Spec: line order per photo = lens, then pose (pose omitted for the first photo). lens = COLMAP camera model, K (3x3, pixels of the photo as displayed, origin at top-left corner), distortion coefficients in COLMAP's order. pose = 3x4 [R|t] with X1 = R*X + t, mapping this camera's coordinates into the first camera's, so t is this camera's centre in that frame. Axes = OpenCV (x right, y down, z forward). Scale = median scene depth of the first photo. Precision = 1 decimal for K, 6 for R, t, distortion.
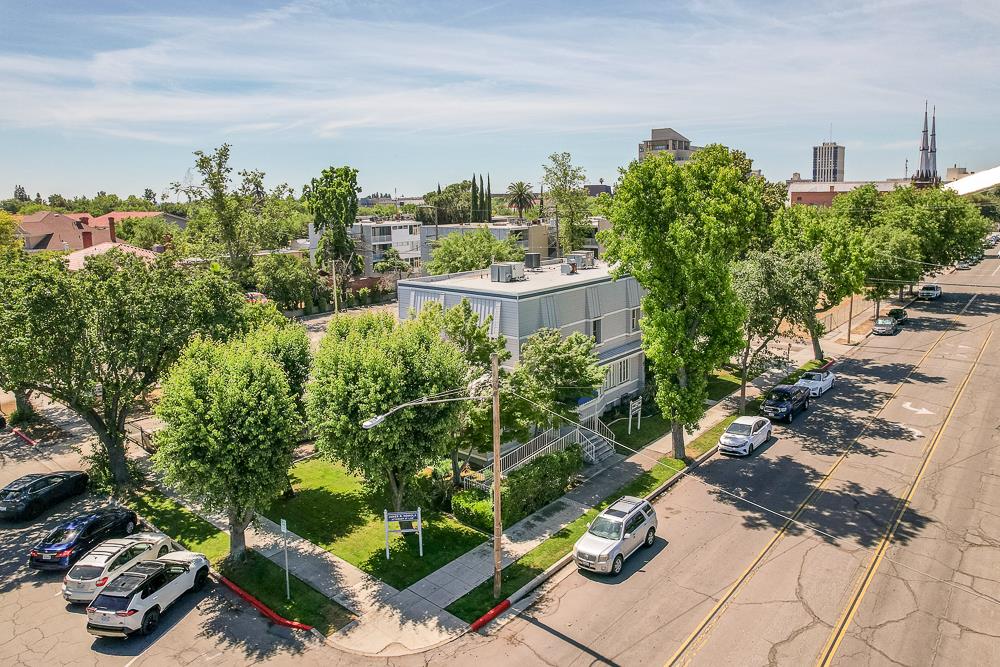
lens RADIAL K [[647.6, 0, 524.6], [0, 647.6, 278.2], [0, 0, 1]] dist [-0.045411, 0.042086]
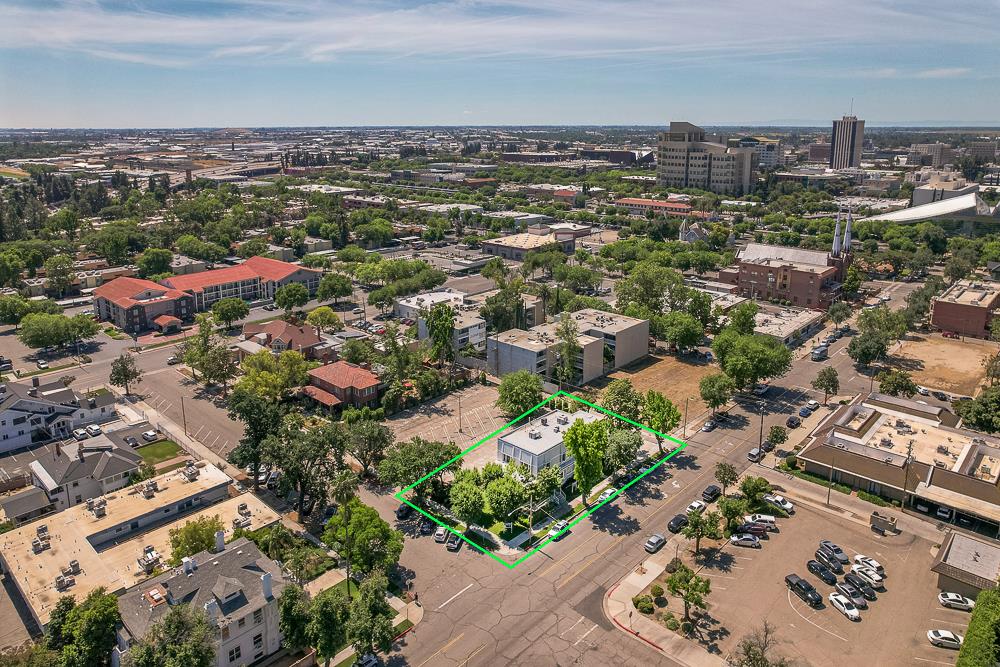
lens RADIAL K [[647.6, 0, 509.6], [0, 647.6, 317.8], [0, 0, 1]] dist [-0.045411, 0.042086]
pose [[0.997881, 0.024015, -0.060473, 0.042749], [-0.013734, 0.986197, 0.165003, -1.504752], [0.063601, -0.163823, 0.984437, -2.658570]]
